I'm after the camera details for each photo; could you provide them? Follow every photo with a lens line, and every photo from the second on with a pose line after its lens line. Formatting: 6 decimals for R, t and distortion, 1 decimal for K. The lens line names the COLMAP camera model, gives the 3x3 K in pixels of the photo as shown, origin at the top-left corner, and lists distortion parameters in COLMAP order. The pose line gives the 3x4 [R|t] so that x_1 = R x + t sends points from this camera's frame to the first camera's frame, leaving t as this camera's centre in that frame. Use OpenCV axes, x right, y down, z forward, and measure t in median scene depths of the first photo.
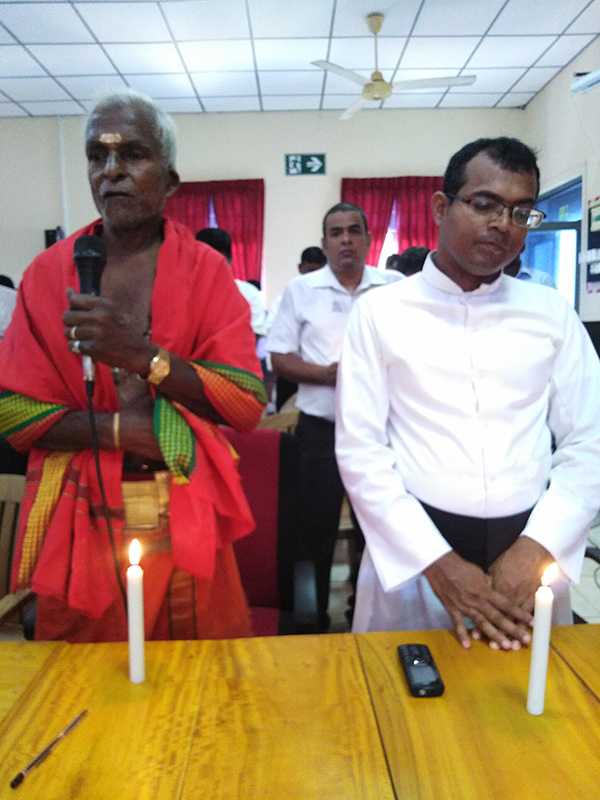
lens RADIAL K [[587.4, 0, 300.0], [0, 587.4, 400.0], [0, 0, 1]] dist [-0.147249, 0.086302]
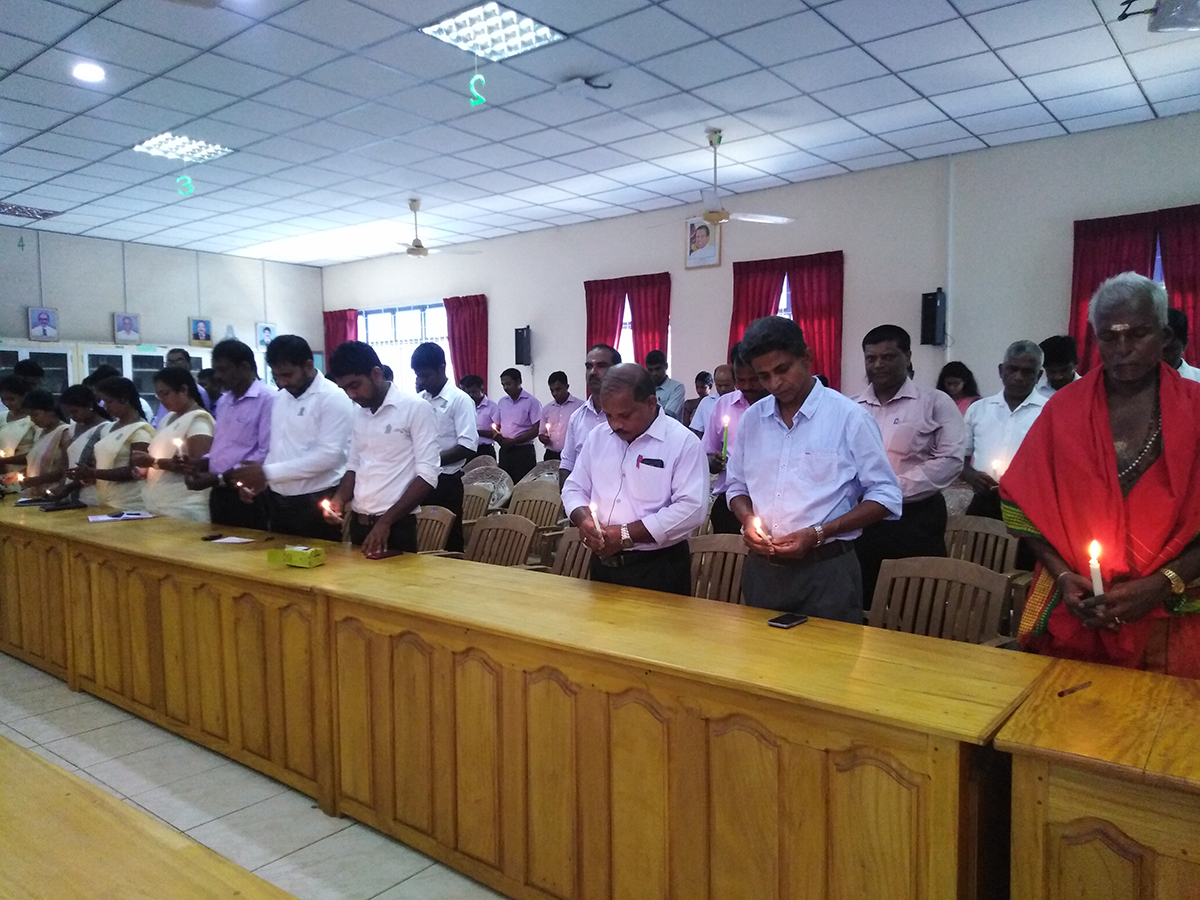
lens RADIAL K [[856.8, 0, 612.2], [0, 856.8, 448.6], [0, 0, 1]] dist [0.002352, 0.000306]
pose [[0.770511, 0.054591, -0.635084, 0.015053], [-0.092700, 0.995330, -0.026910, 0.007069], [0.630650, 0.079606, 0.771974, -0.266082]]
